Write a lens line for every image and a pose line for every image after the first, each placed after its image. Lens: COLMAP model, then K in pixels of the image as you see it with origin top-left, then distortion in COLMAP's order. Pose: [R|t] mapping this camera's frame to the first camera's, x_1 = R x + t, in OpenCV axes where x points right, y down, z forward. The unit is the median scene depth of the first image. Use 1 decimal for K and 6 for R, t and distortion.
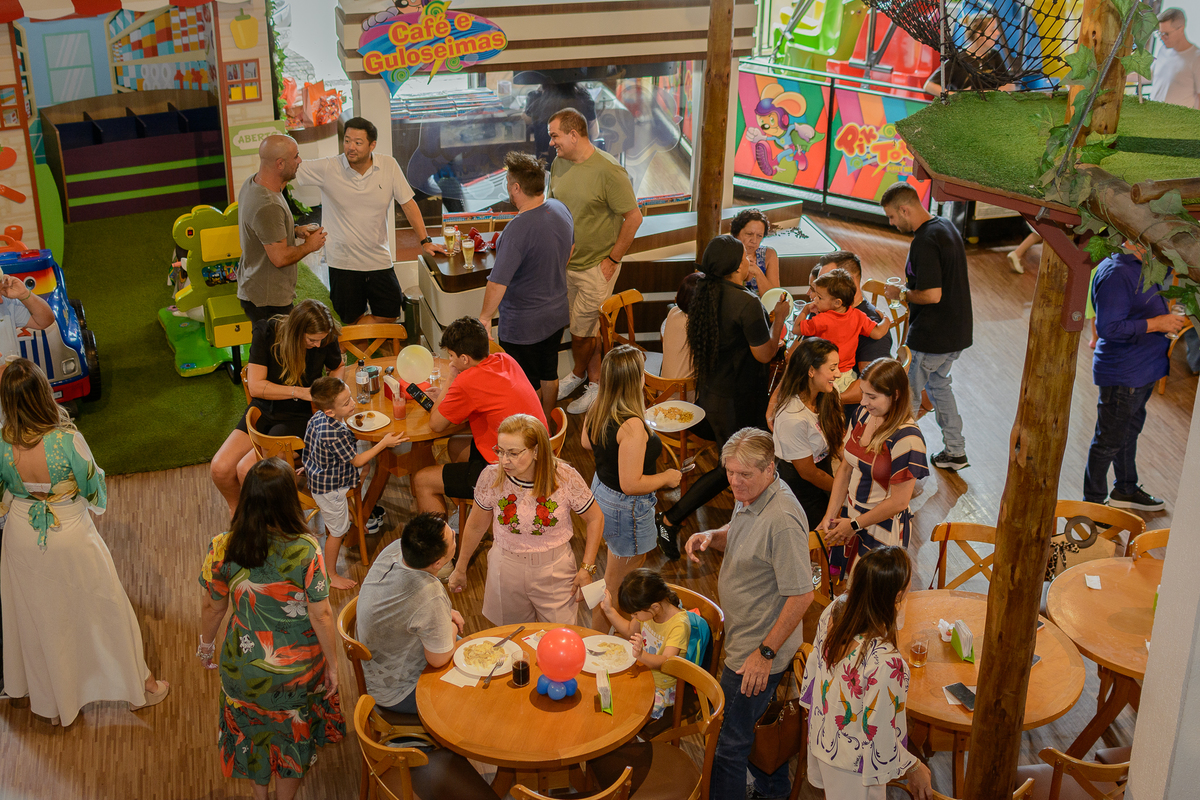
lens RADIAL K [[1793.1, 0, 600.0], [0, 1793.1, 400.0], [0, 0, 1]] dist [0.108759, -0.006044]
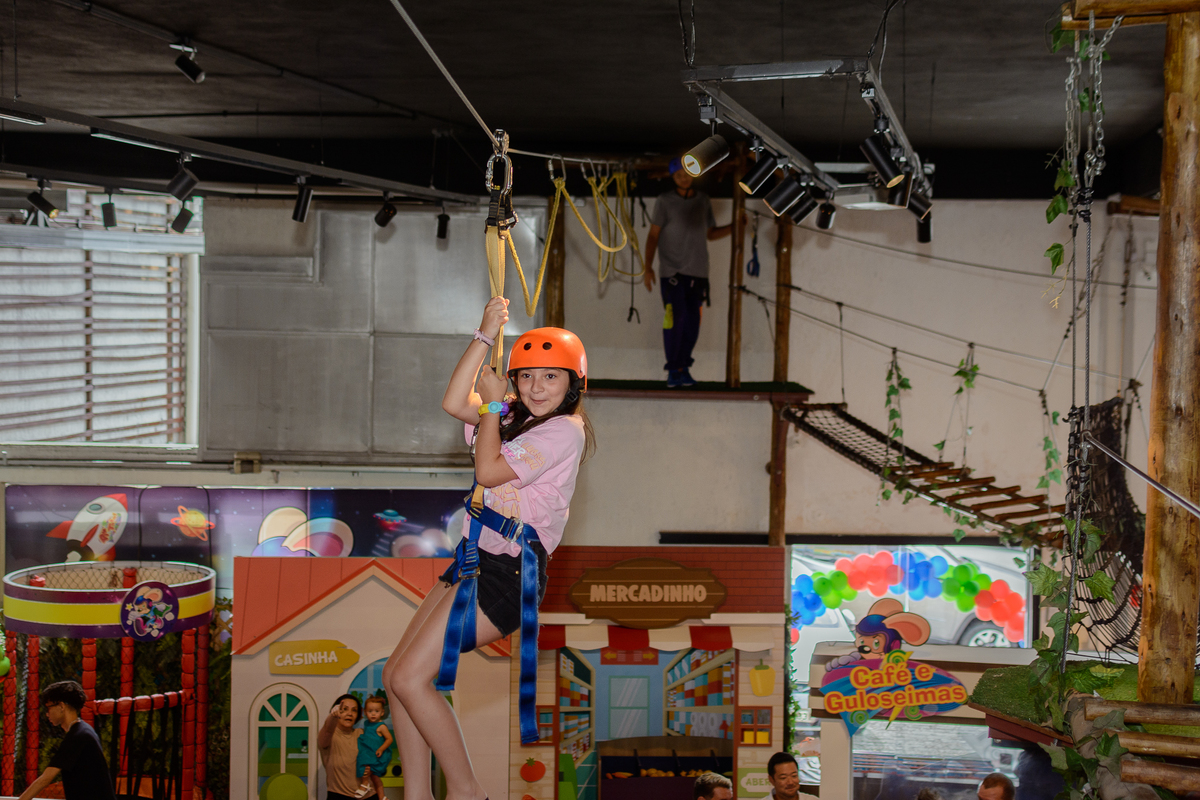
lens RADIAL K [[1793.1, 0, 600.0], [0, 1793.1, 400.0], [0, 0, 1]] dist [0.108759, -0.006044]
pose [[0.905189, 0.016350, -0.424695, 0.192468], [-0.185944, 0.913785, -0.361140, 0.056059], [0.382175, 0.405869, 0.830188, 0.004015]]
